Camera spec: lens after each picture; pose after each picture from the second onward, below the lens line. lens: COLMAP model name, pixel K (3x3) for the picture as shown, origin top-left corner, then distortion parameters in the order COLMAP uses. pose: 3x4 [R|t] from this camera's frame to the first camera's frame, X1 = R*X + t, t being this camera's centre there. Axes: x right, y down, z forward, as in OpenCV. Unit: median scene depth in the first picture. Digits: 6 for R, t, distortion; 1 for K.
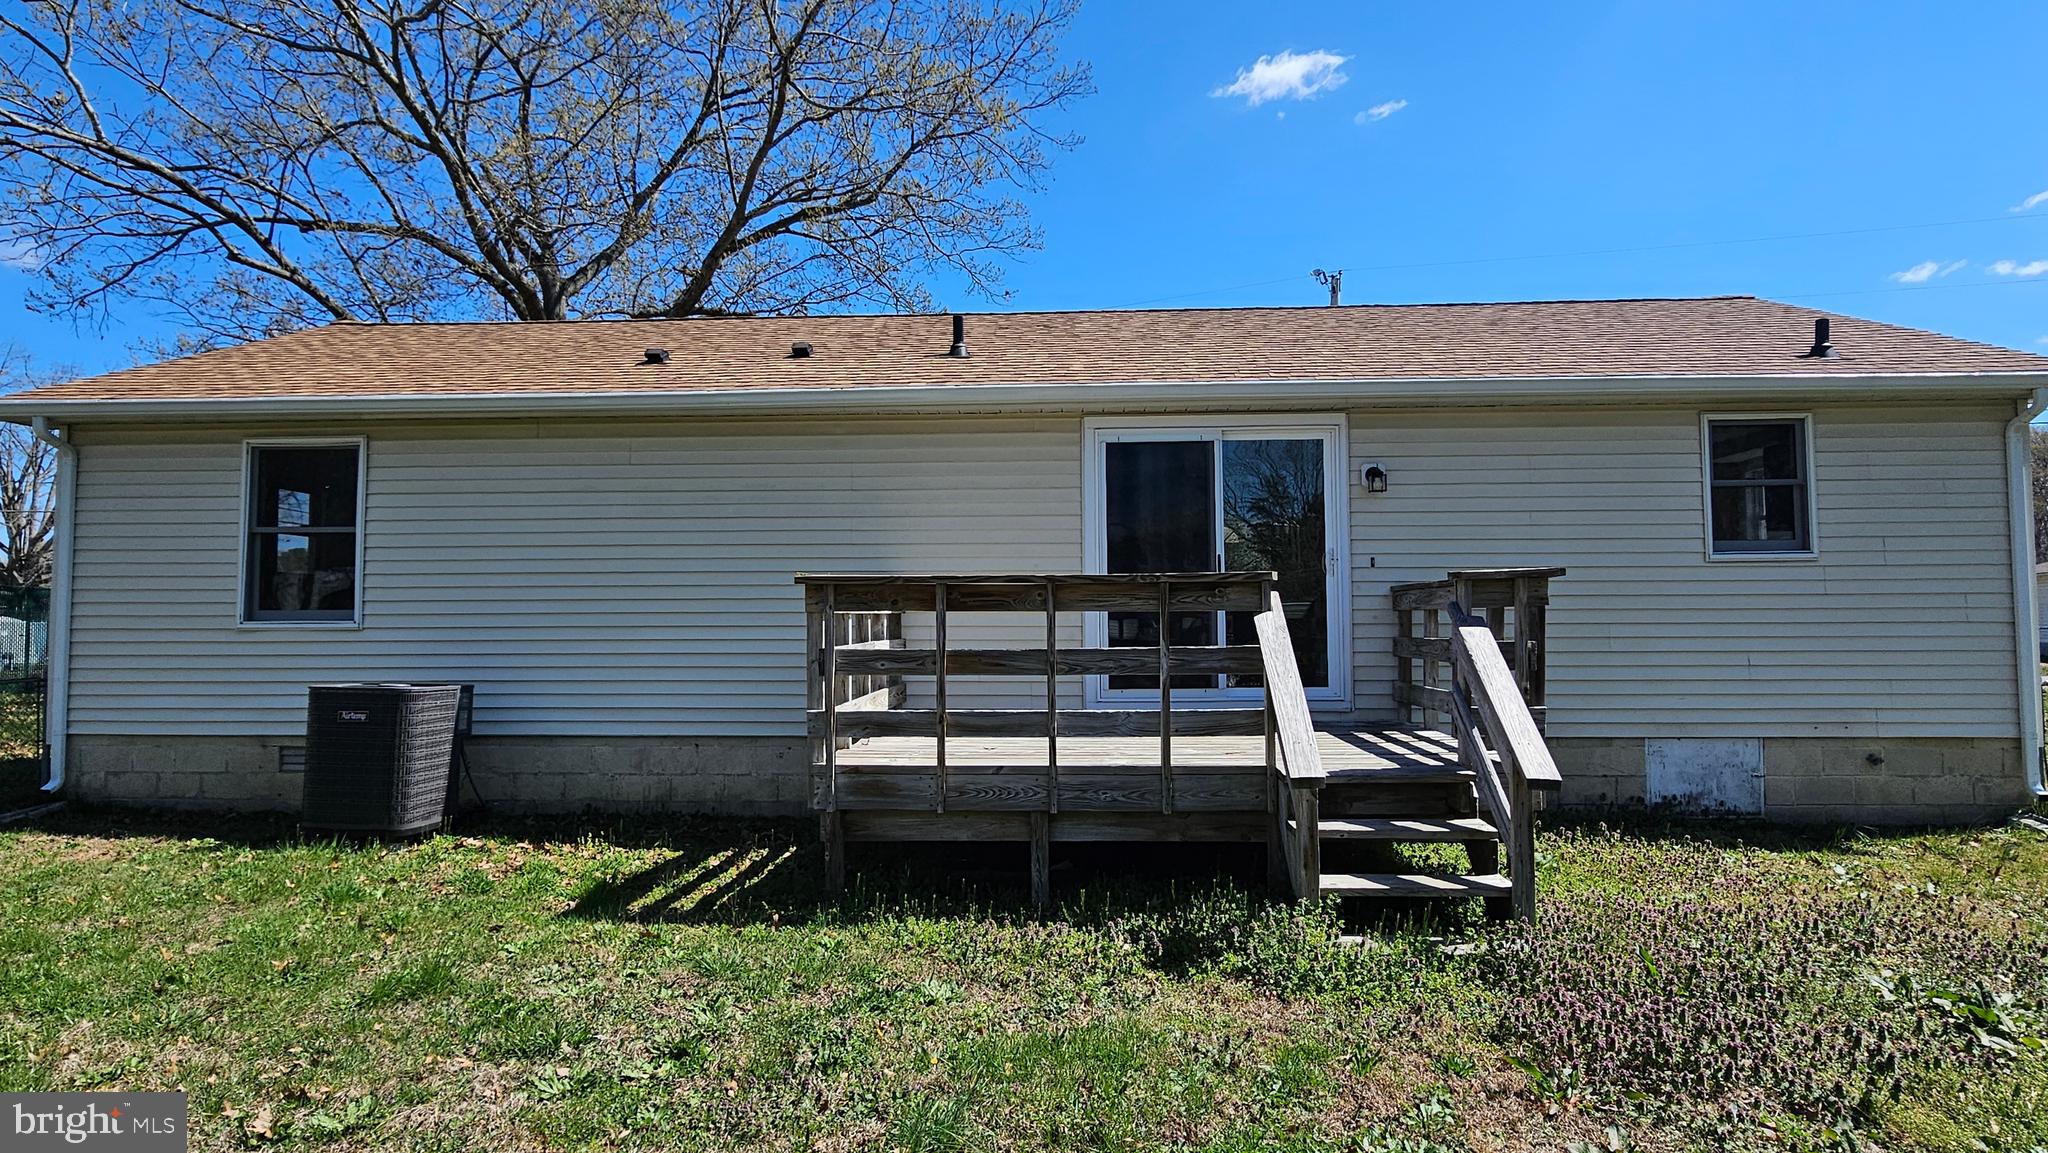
lens RADIAL K [[1080.7, 0, 1025.4], [0, 1080.7, 574.2], [0, 0, 1]] dist [-0.000617, -0.000340]
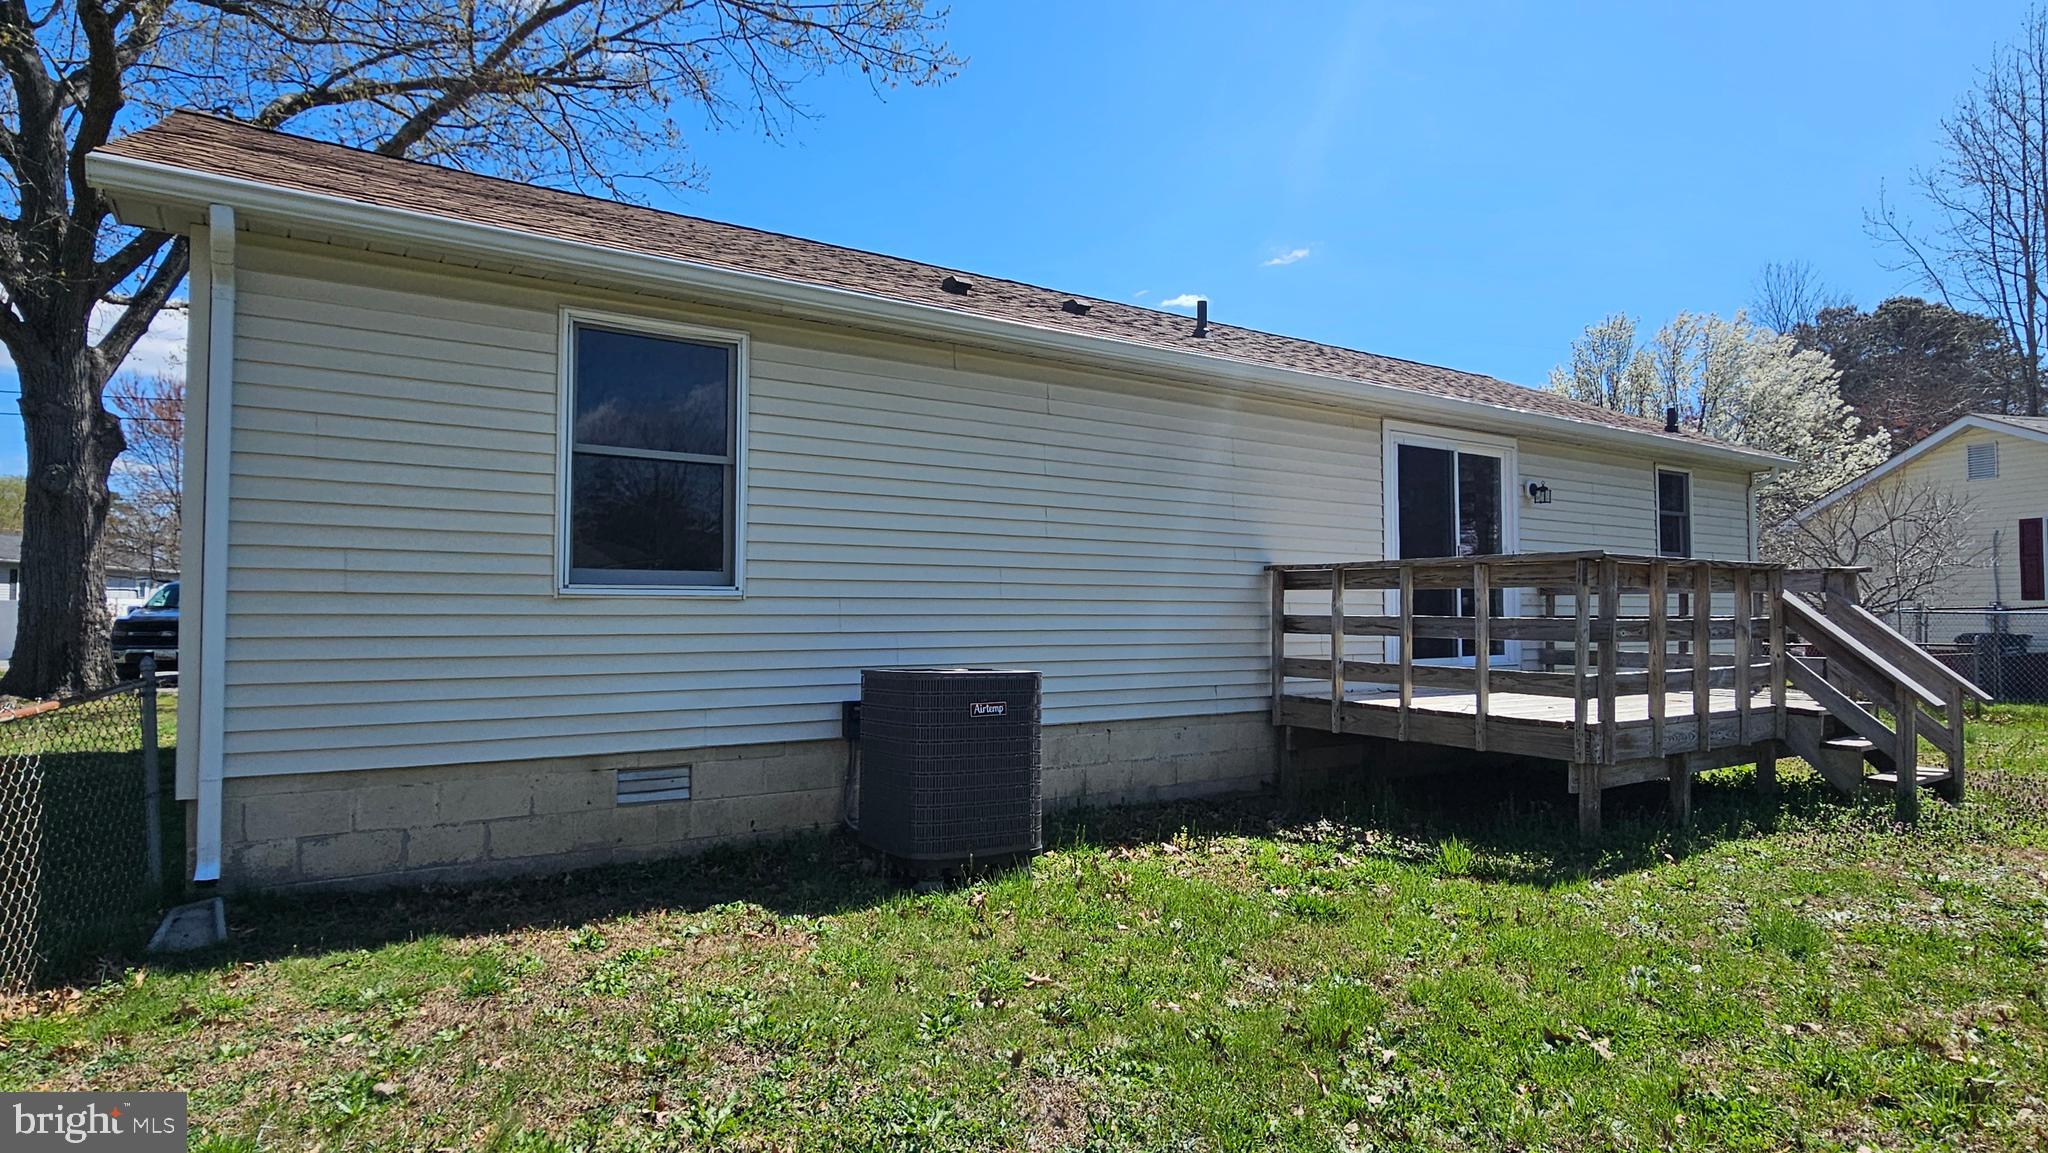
lens RADIAL K [[1080.7, 0, 1010.7], [0, 1080.7, 576.8], [0, 0, 1]] dist [-0.000617, -0.000340]
pose [[0.808370, 0.025408, 0.588126, -0.932061], [-0.032514, 0.999470, 0.001511, 0.030556], [-0.587776, -0.020344, 0.808768, 0.321265]]
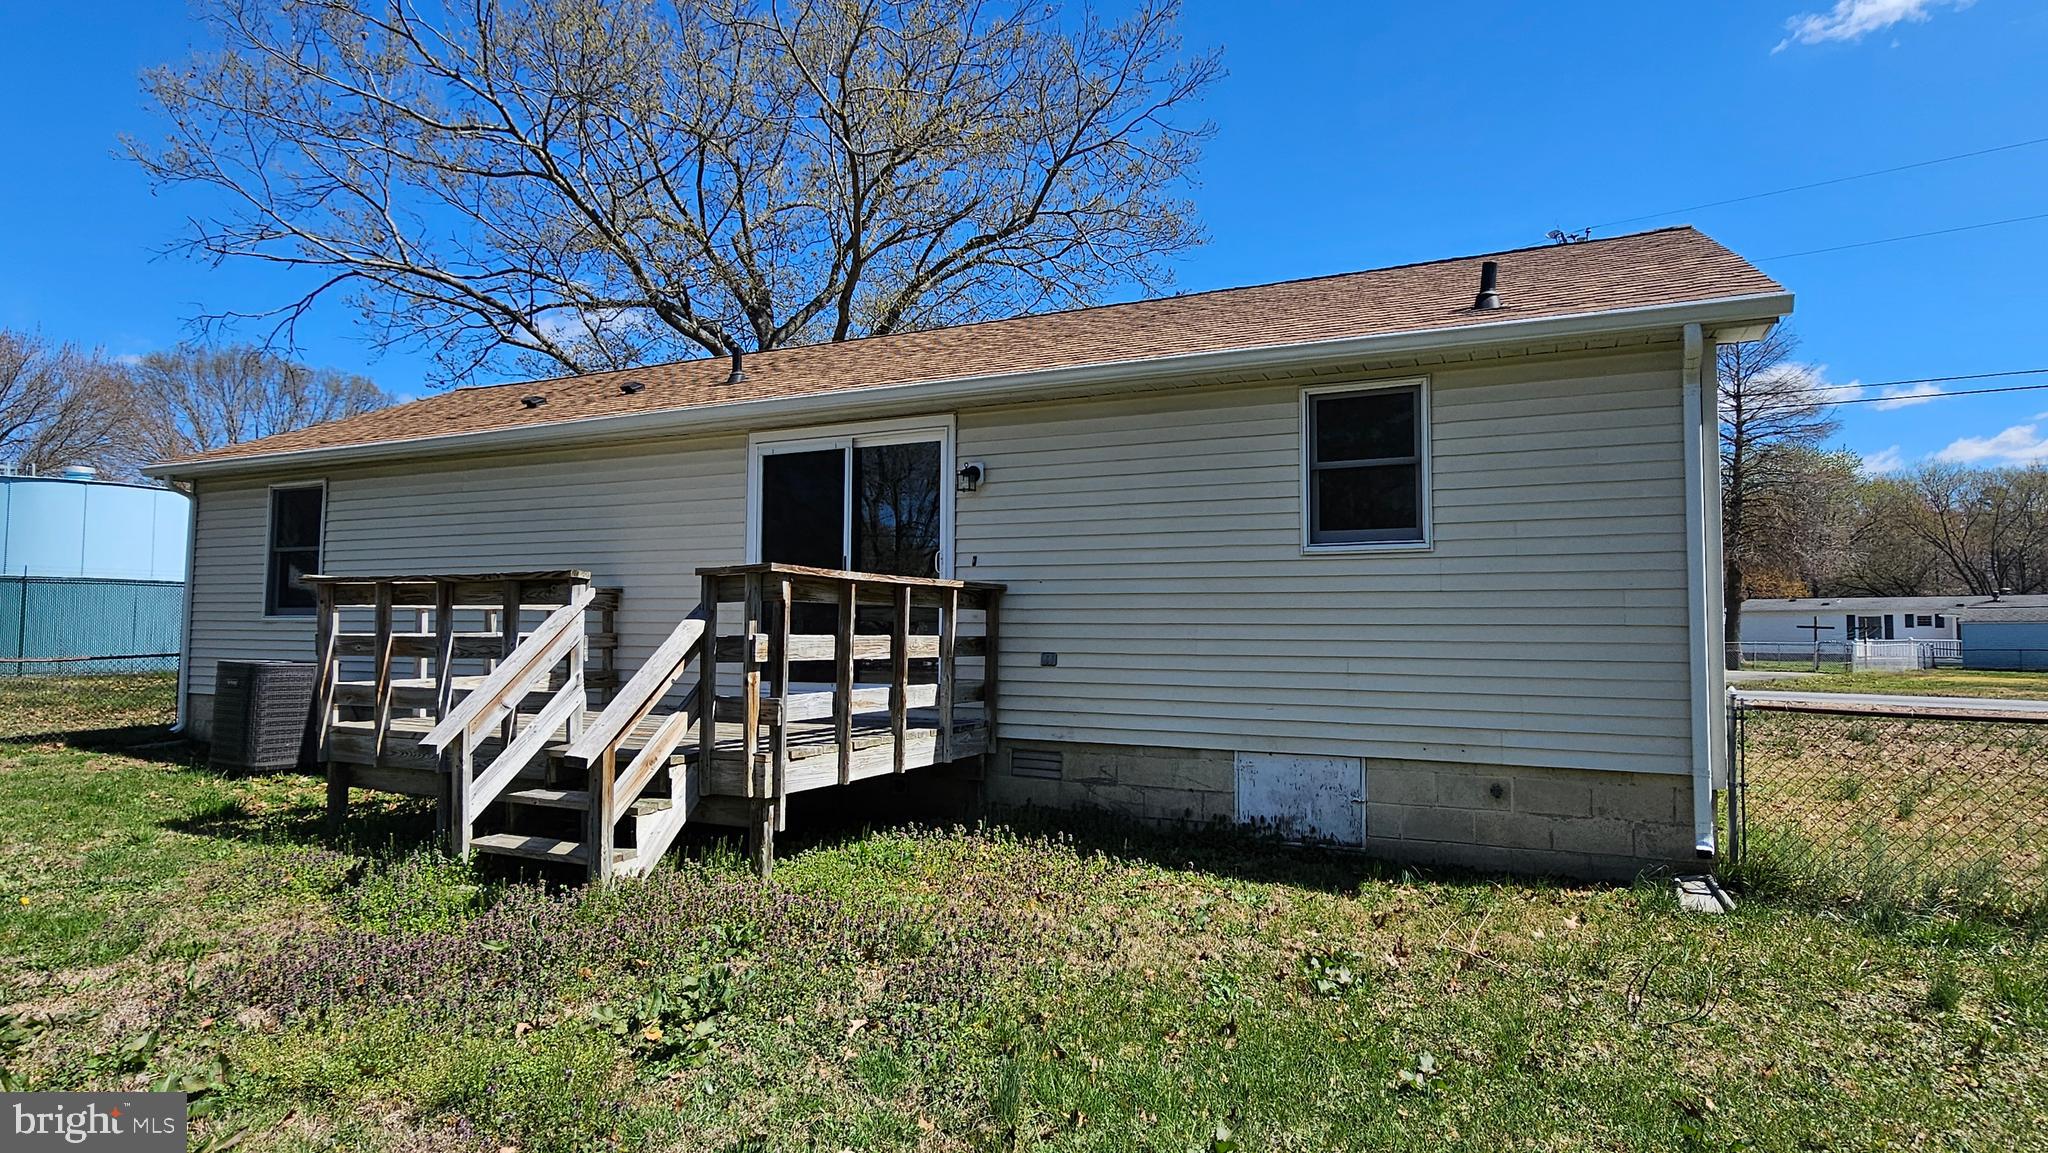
lens RADIAL K [[1080.7, 0, 1029.8], [0, 1080.7, 579.4], [0, 0, 1]] dist [-0.000617, -0.000340]
pose [[0.923657, -0.008282, -0.383131, 0.749780], [0.007076, 0.999965, -0.004557, 0.010455], [0.383156, 0.001498, 0.923683, 0.096355]]
